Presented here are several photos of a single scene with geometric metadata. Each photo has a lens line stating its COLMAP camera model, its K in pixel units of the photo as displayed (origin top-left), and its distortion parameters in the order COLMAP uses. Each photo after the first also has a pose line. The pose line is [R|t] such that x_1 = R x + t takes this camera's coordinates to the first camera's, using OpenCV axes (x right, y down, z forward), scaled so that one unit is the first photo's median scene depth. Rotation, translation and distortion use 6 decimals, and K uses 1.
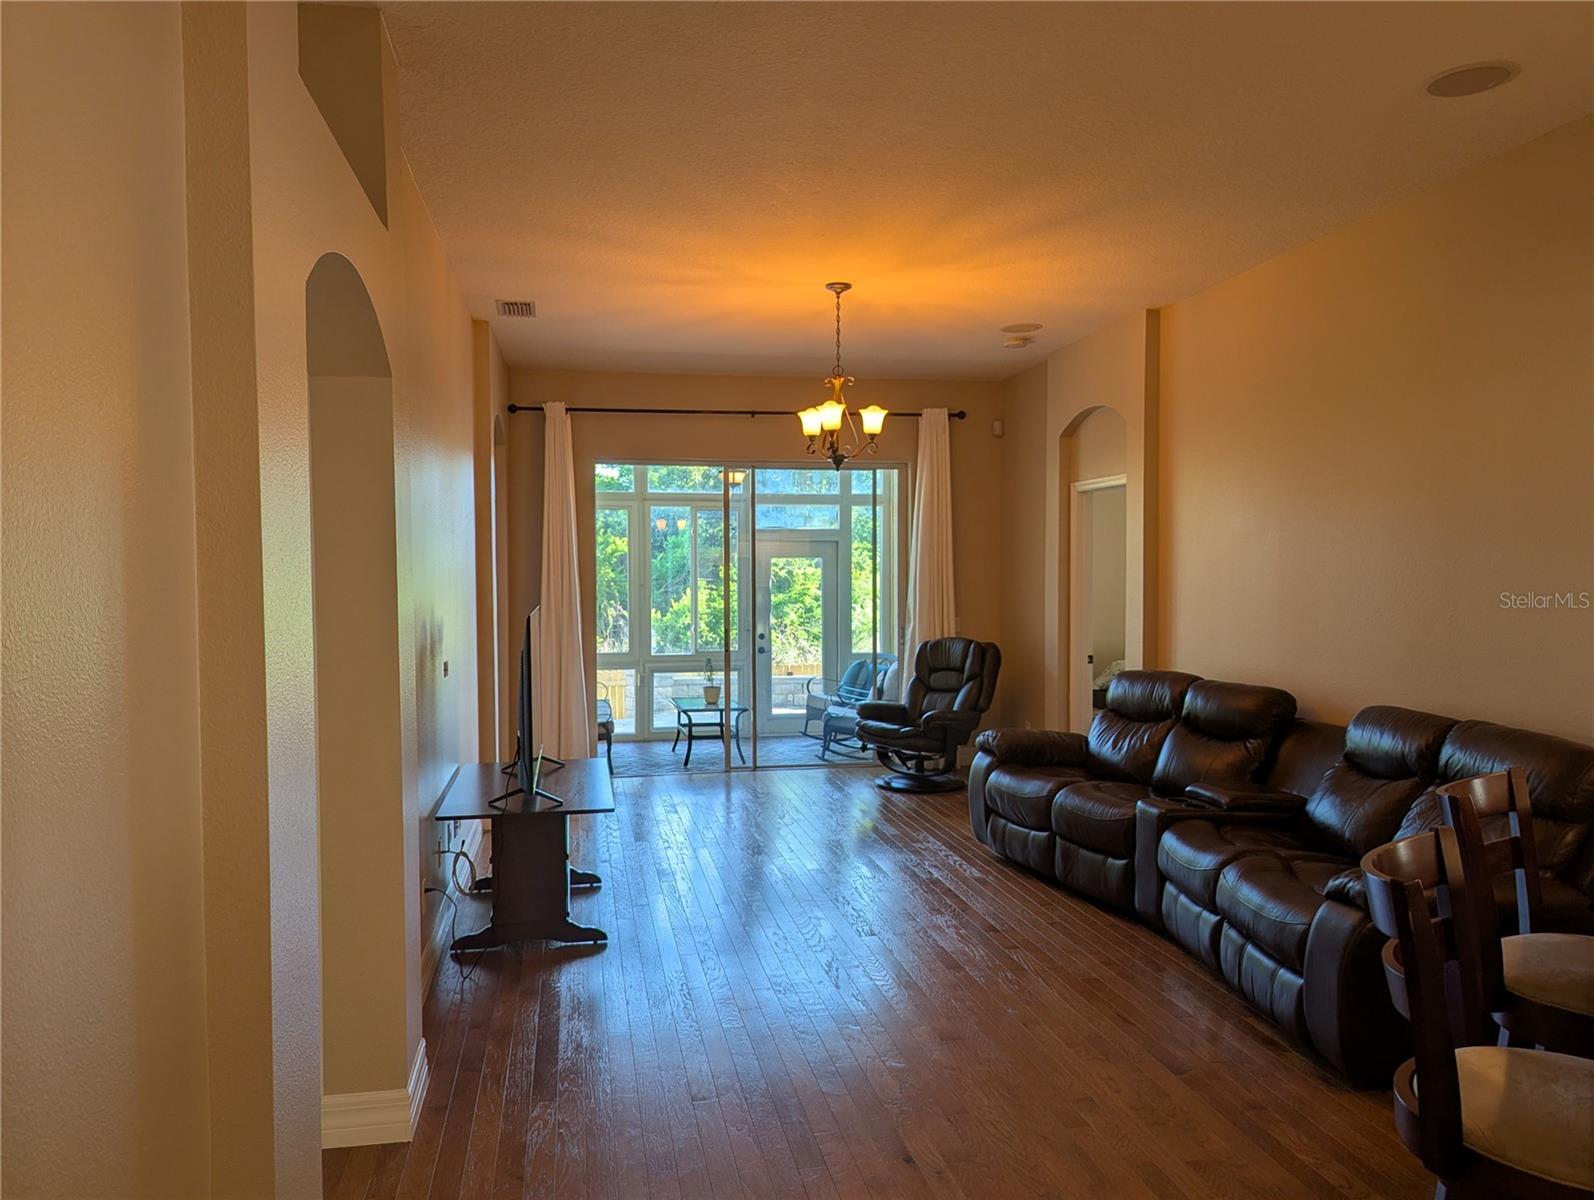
lens RADIAL K [[1134.8, 0, 797.0], [0, 1134.8, 600.0], [0, 0, 1]] dist [0.054684, -0.000328]
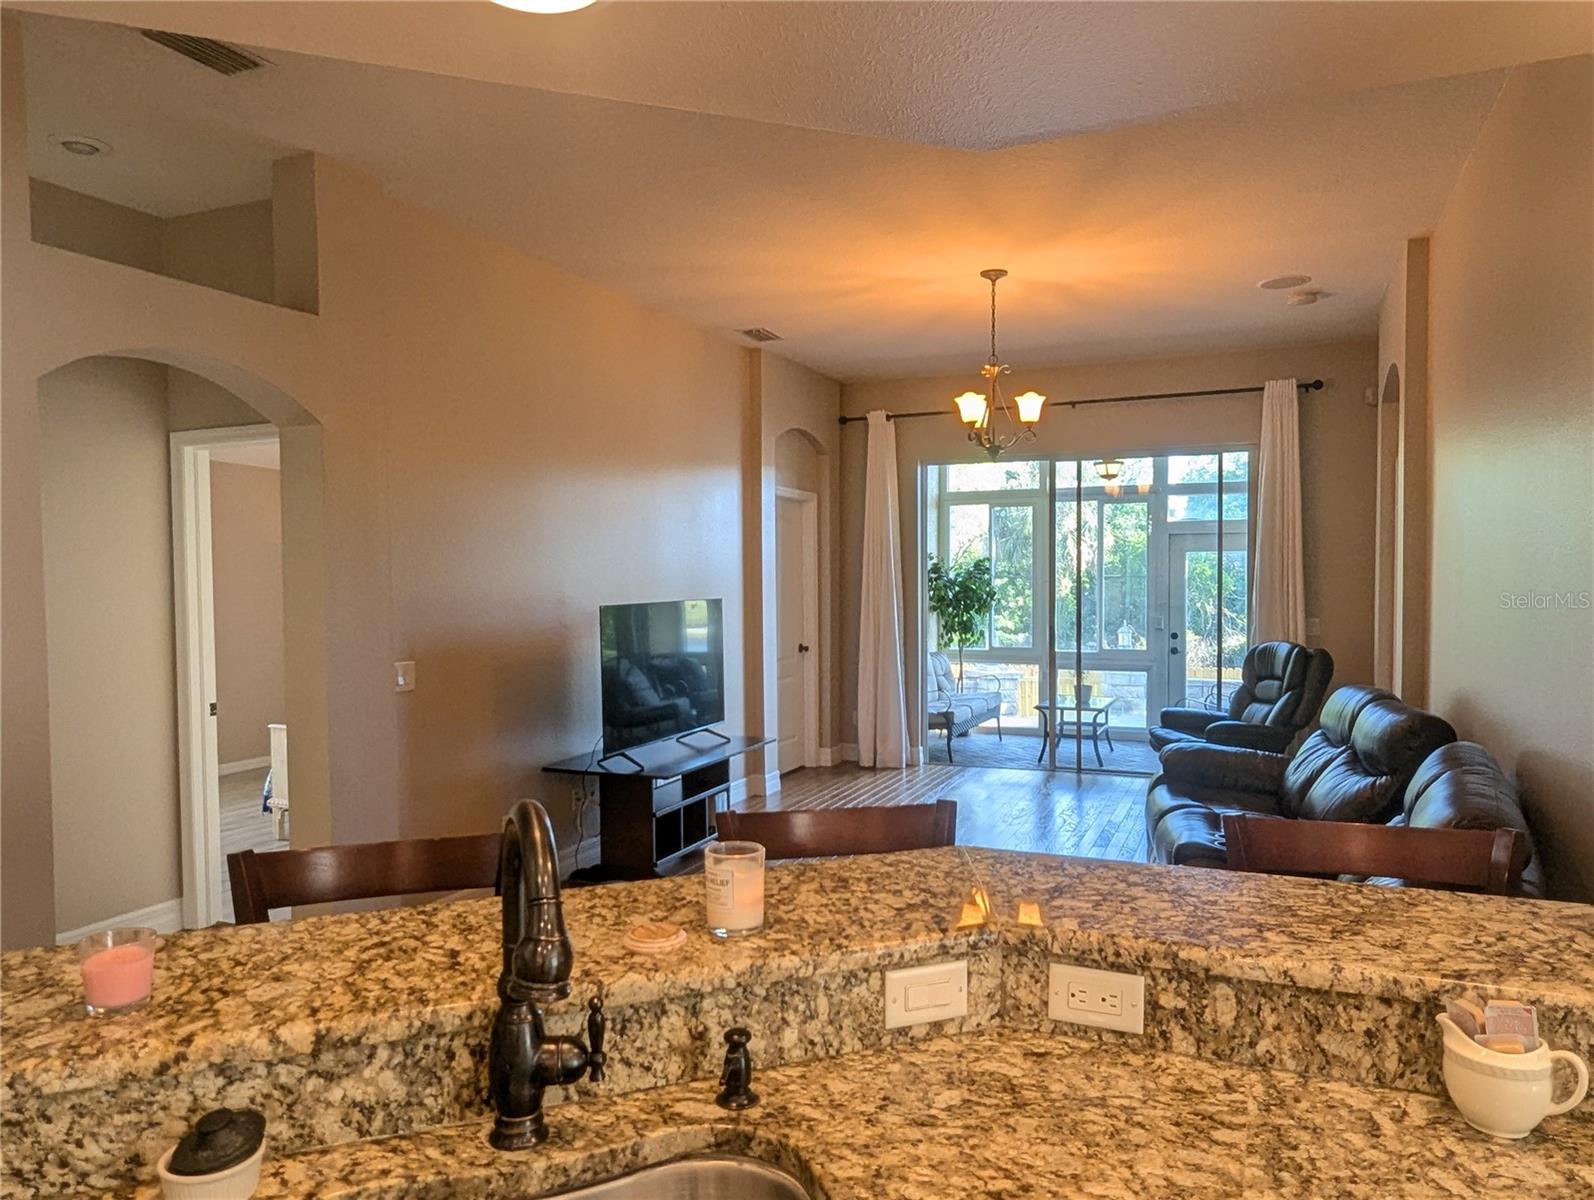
lens RADIAL K [[1103.9, 0, 797.0], [0, 1103.9, 600.0], [0, 0, 1]] dist [-0.004926, -0.000230]
pose [[0.828816, 0.011633, -0.559401, 0.307938], [-0.009733, 0.999932, 0.006373, -0.000549], [0.559437, 0.000163, 0.828873, 0.090223]]
